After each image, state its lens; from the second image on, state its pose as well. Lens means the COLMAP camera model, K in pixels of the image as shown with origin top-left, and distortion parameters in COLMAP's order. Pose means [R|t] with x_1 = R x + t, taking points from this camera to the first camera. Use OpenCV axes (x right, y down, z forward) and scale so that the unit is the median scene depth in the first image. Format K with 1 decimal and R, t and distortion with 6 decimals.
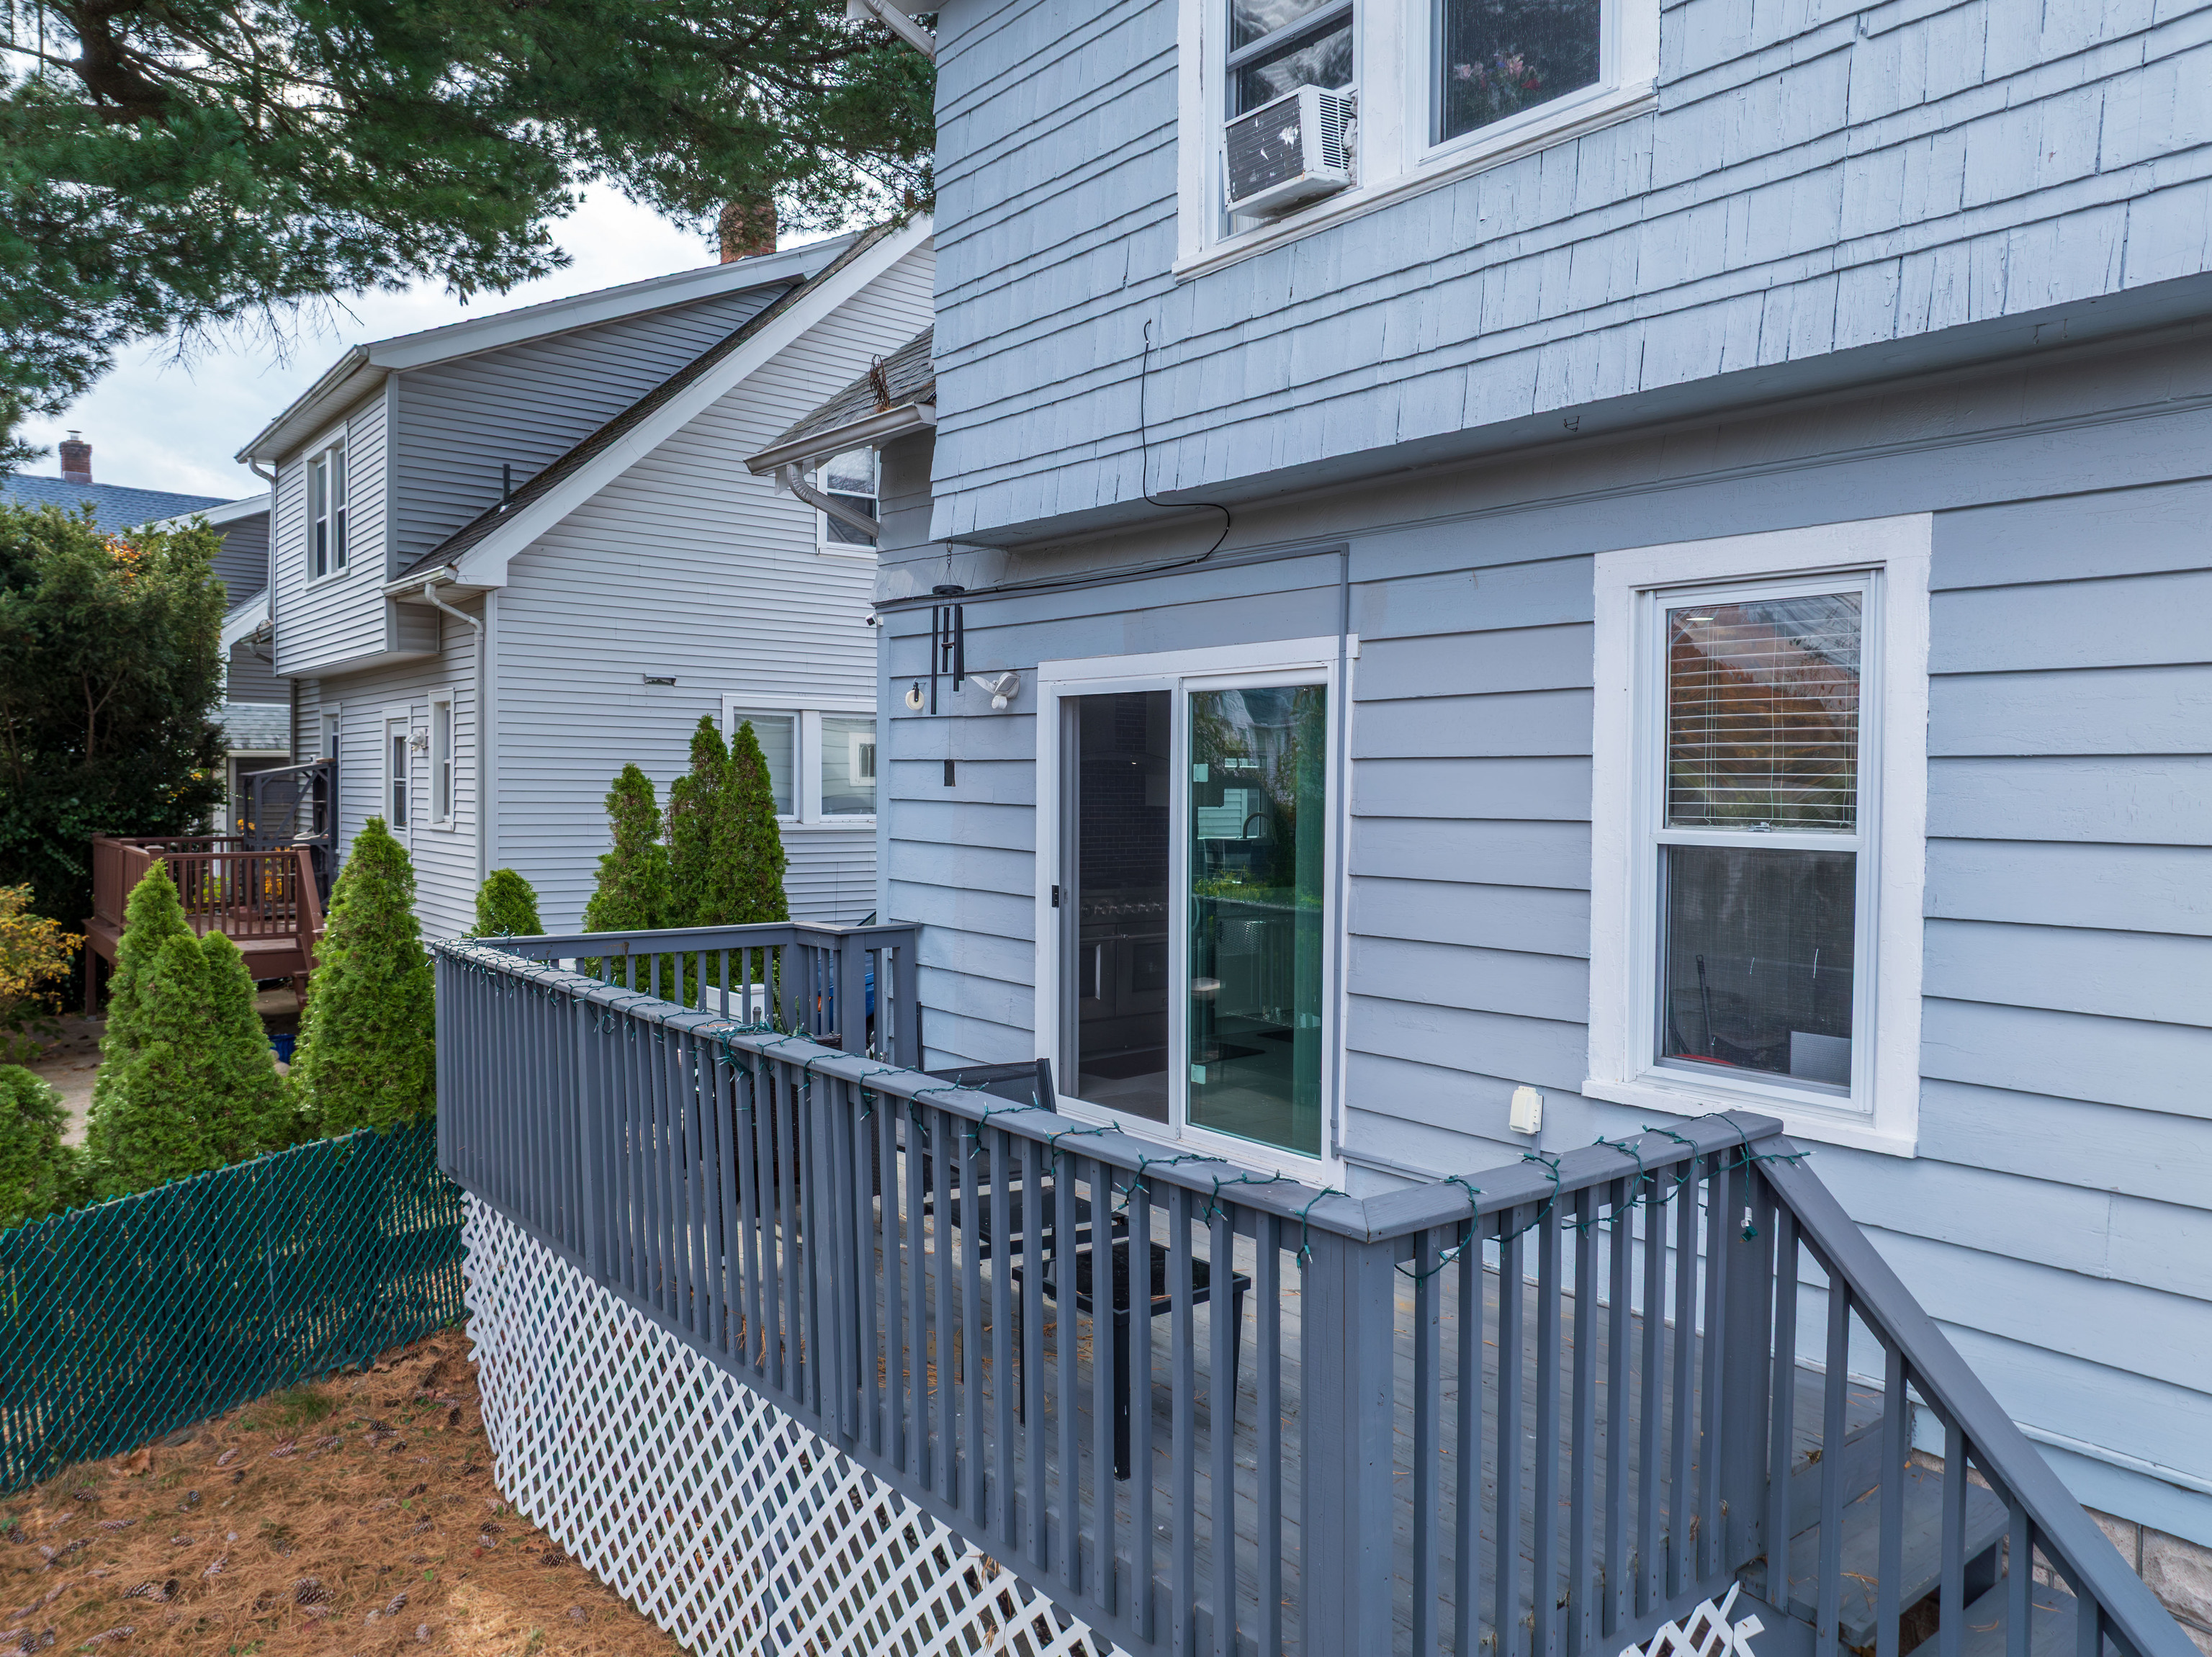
lens RADIAL K [[1530.4, 0, 1109.3], [0, 1530.4, 820.4], [0, 0, 1]] dist [-0.000799, -0.001747]
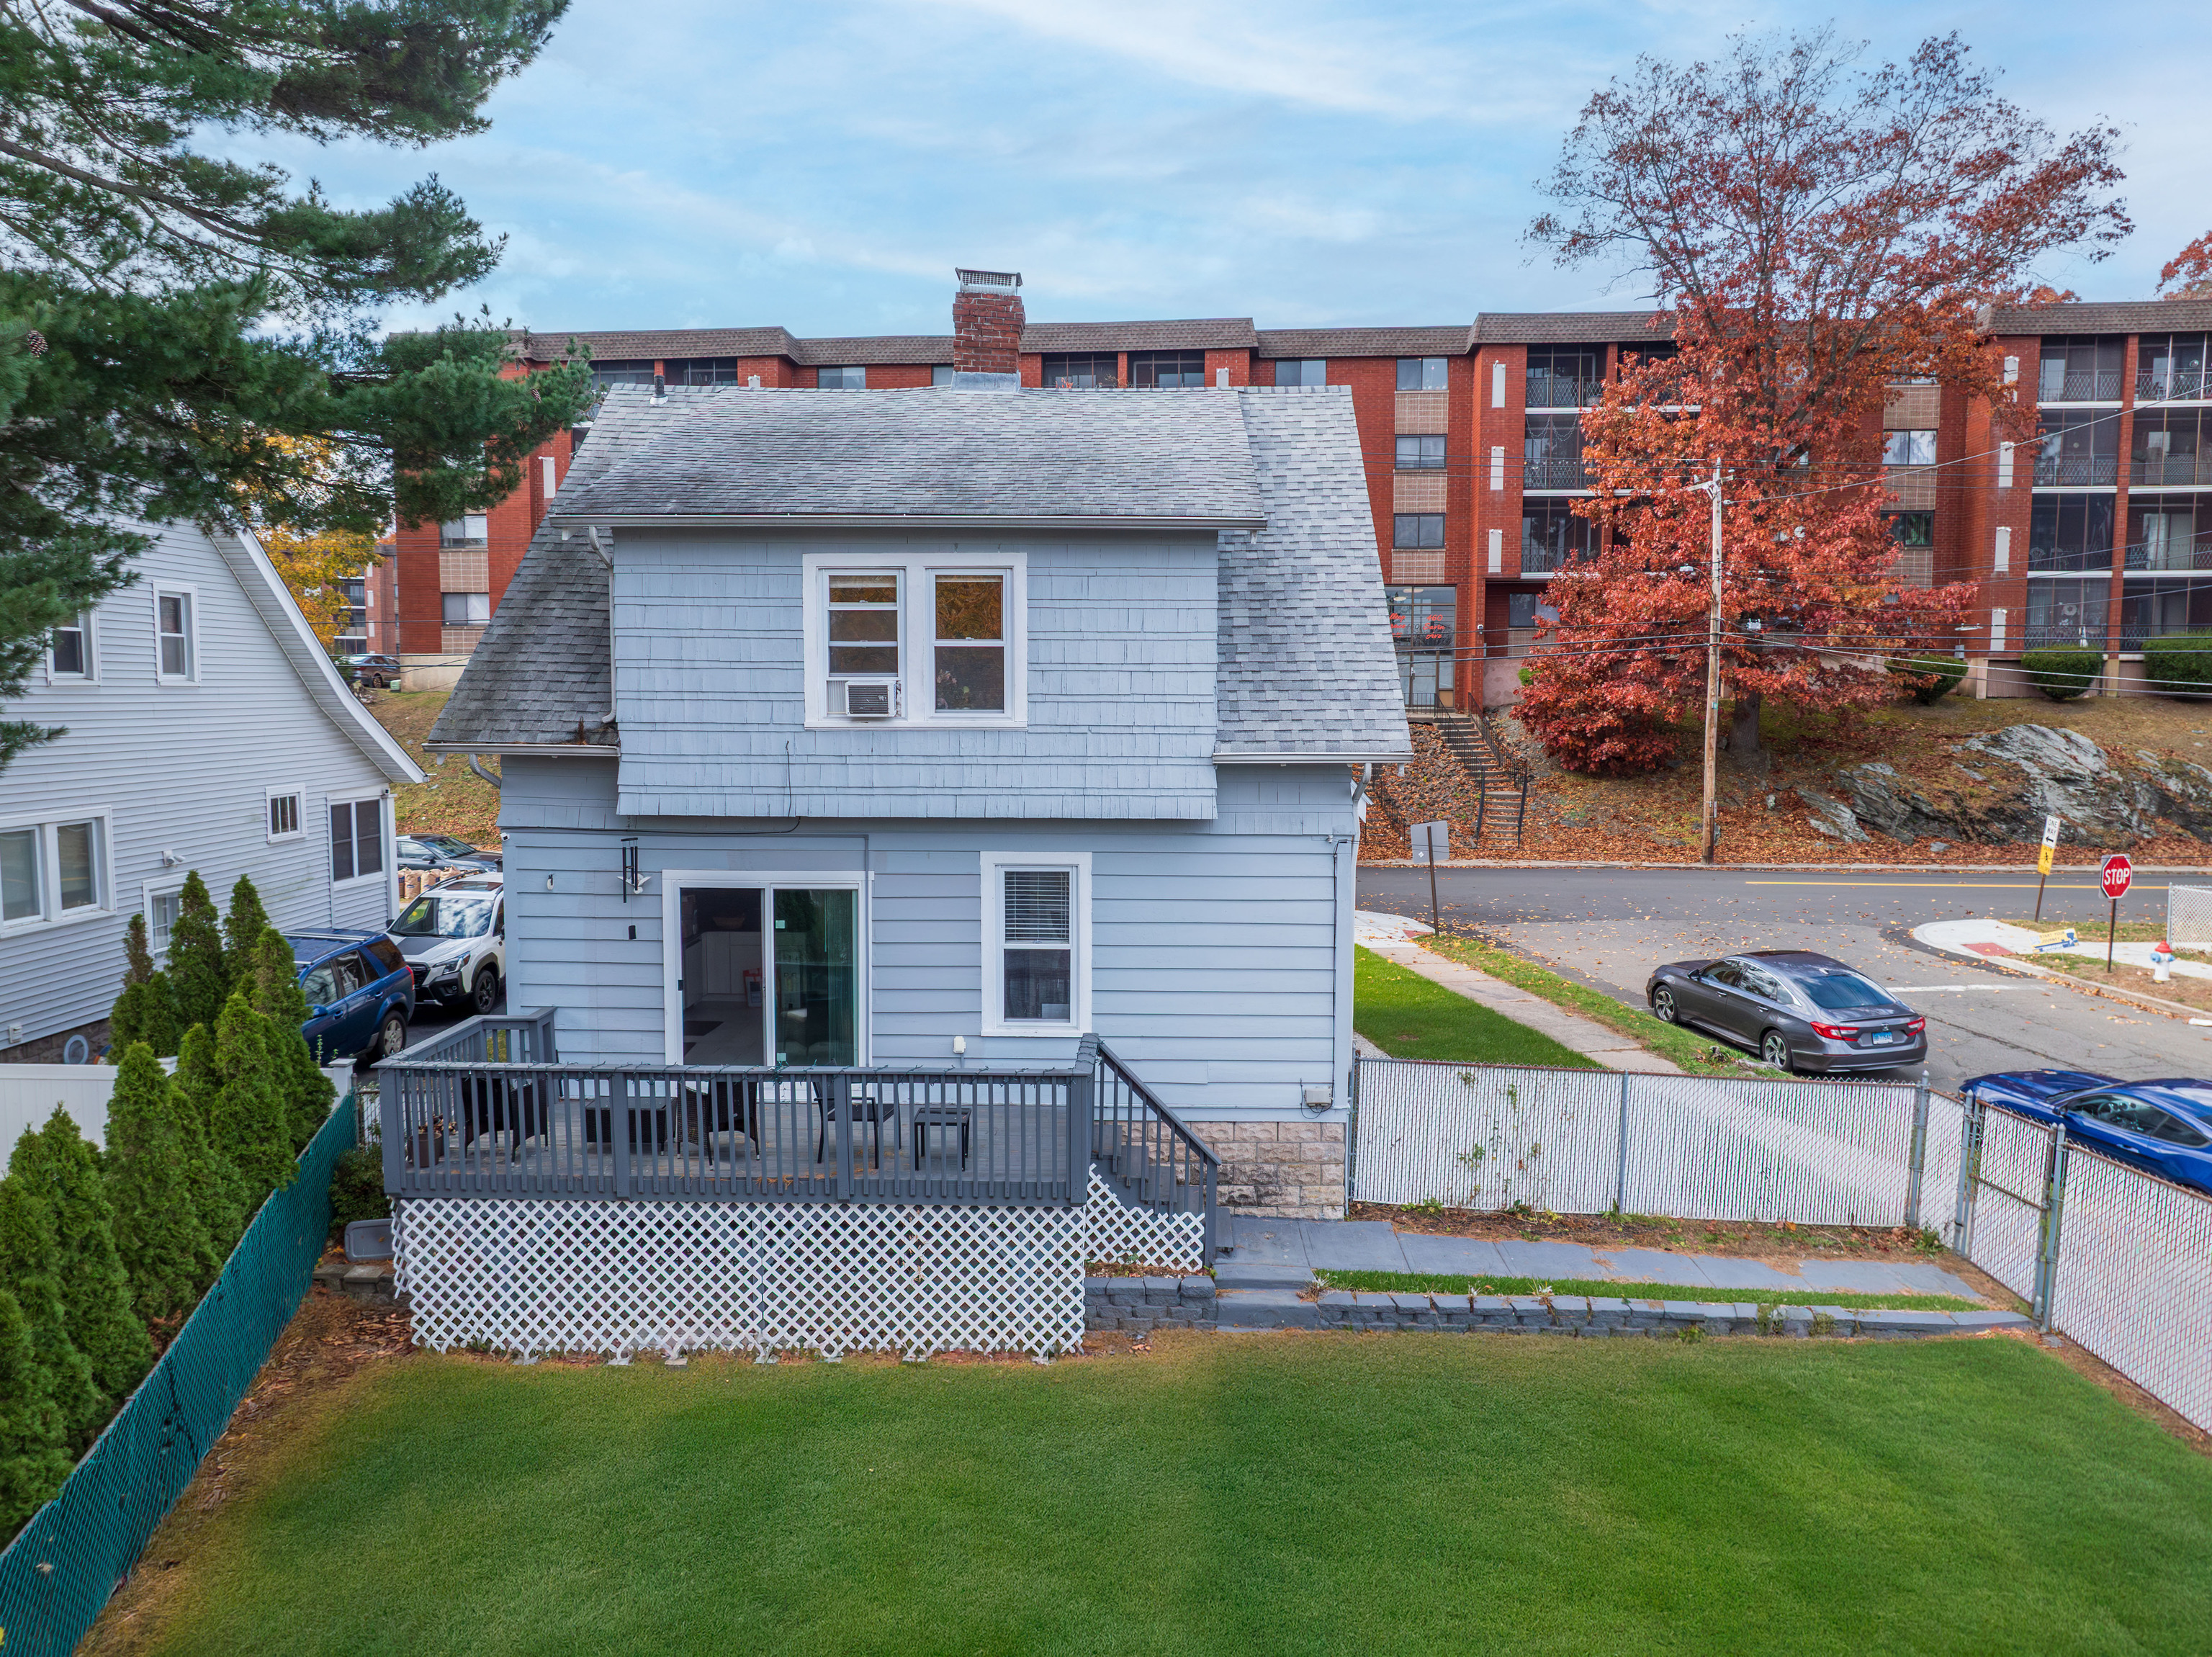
lens RADIAL K [[1530.4, 0, 1100.9], [0, 1530.4, 829.0], [0, 0, 1]] dist [-0.000799, -0.001747]
pose [[0.659127, -0.076130, 0.748169, -1.421244], [0.025507, 0.996554, 0.078933, -0.367354], [-0.751599, -0.032943, 0.658797, -0.904158]]
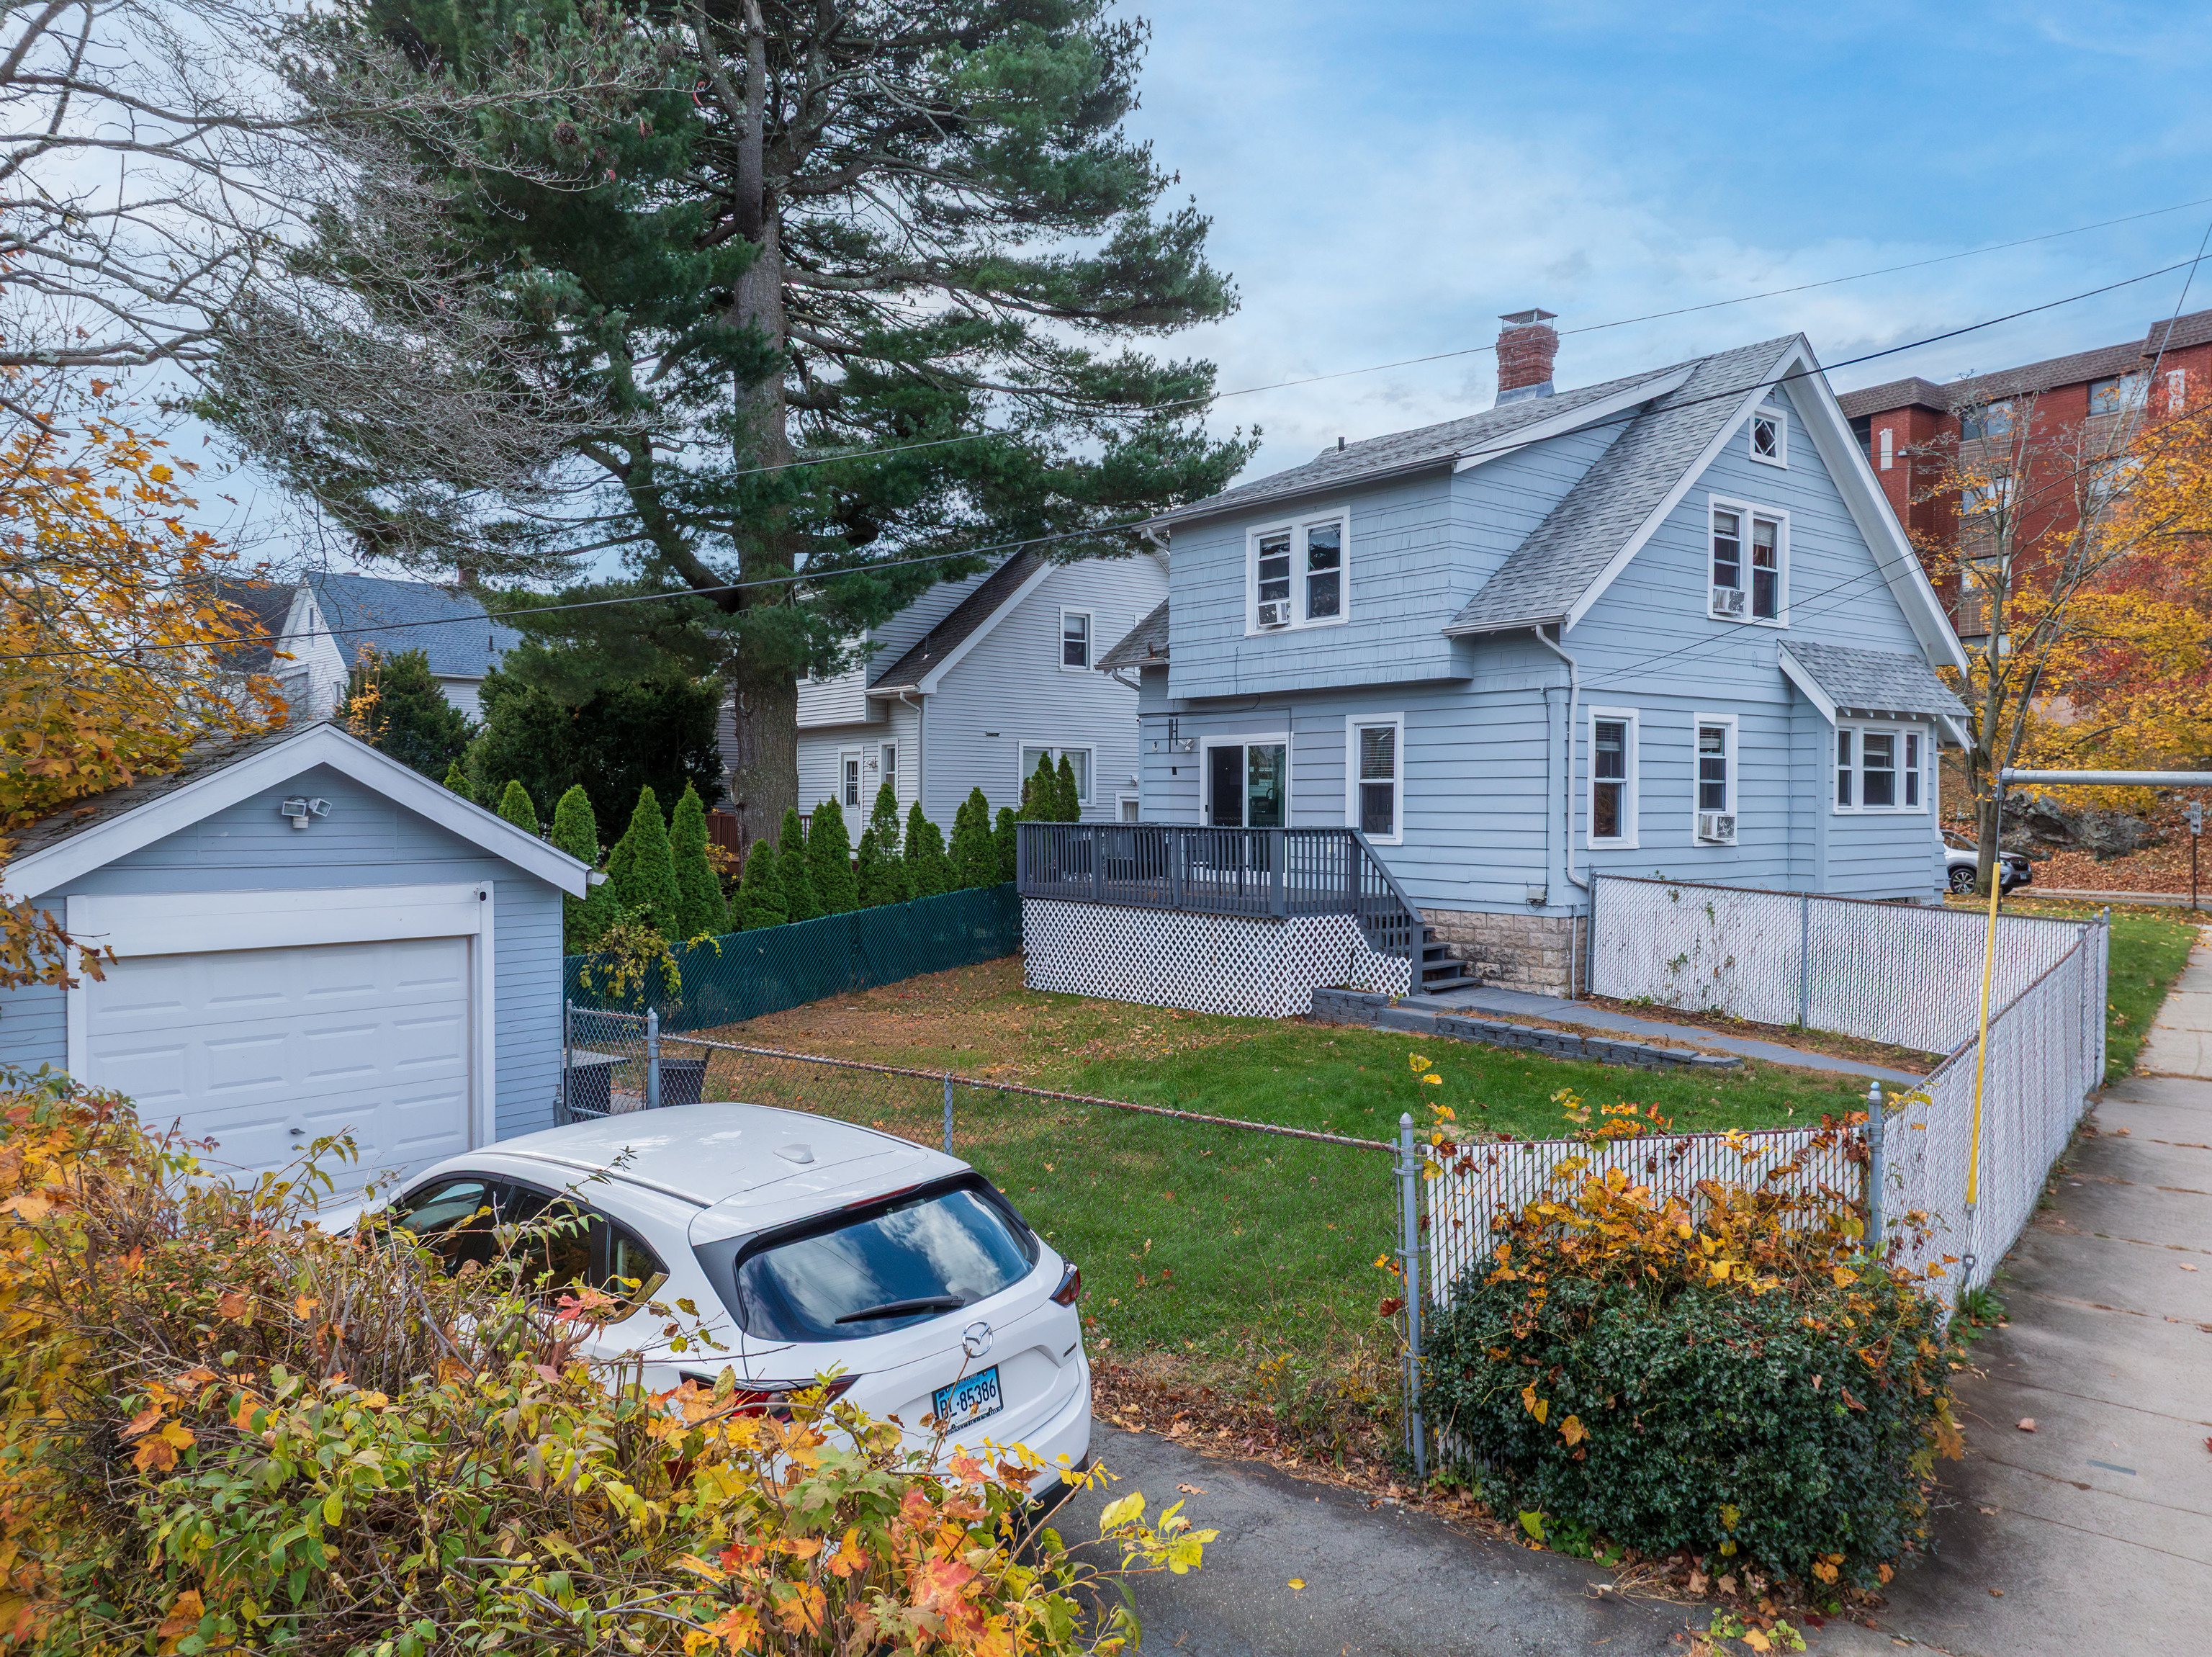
lens RADIAL K [[1530.4, 0, 1101.3], [0, 1530.4, 821.2], [0, 0, 1]] dist [-0.000799, -0.001747]
pose [[0.999564, -0.003020, -0.029376, -0.197768], [0.002493, 0.999836, -0.017958, 0.161769], [0.029425, 0.017877, 0.999407, -2.714506]]
